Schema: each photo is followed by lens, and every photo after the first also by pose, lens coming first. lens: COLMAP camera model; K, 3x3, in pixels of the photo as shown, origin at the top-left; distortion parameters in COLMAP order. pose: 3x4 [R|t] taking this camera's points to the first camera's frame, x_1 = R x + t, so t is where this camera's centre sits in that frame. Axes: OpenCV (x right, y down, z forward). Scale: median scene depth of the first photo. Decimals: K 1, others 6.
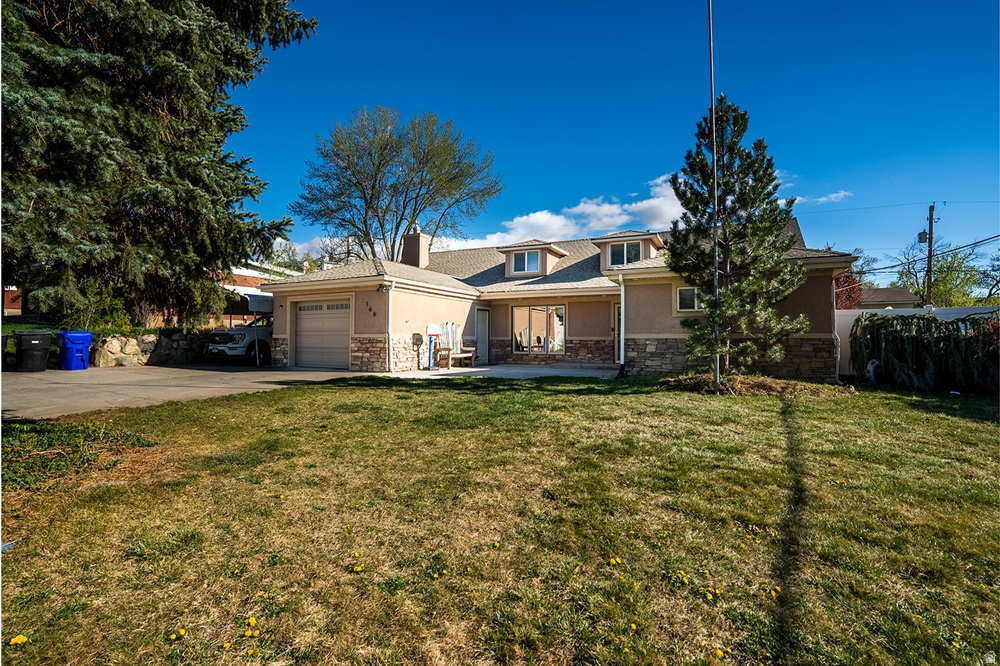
lens RADIAL K [[449.2, 0, 500.8], [0, 449.2, 335.7], [0, 0, 1]] dist [-0.001132, 0.000034]
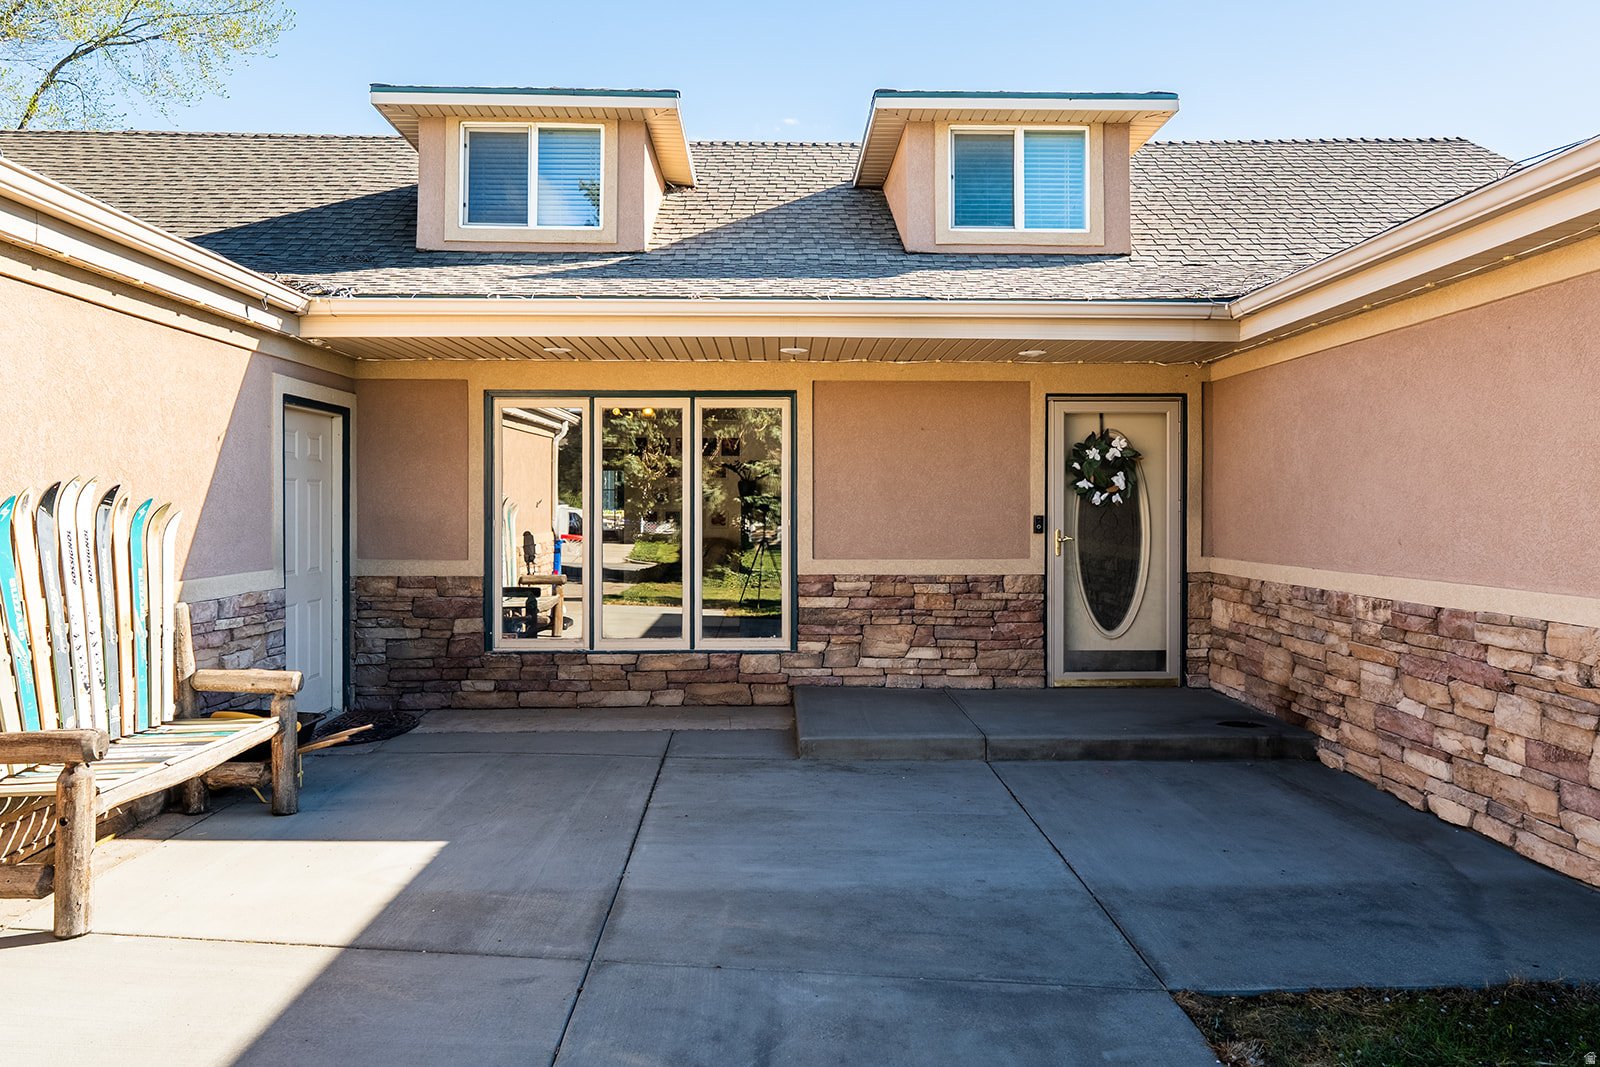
lens RADIAL K [[1059.8, 0, 798.0], [0, 1059.8, 522.2], [0, 0, 1]] dist [0.001415, 0.000139]
pose [[0.887434, -0.009459, 0.460837, -0.063500], [-0.001320, 0.999733, 0.023062, -0.023194], [-0.460932, -0.021074, 0.887185, 0.569270]]
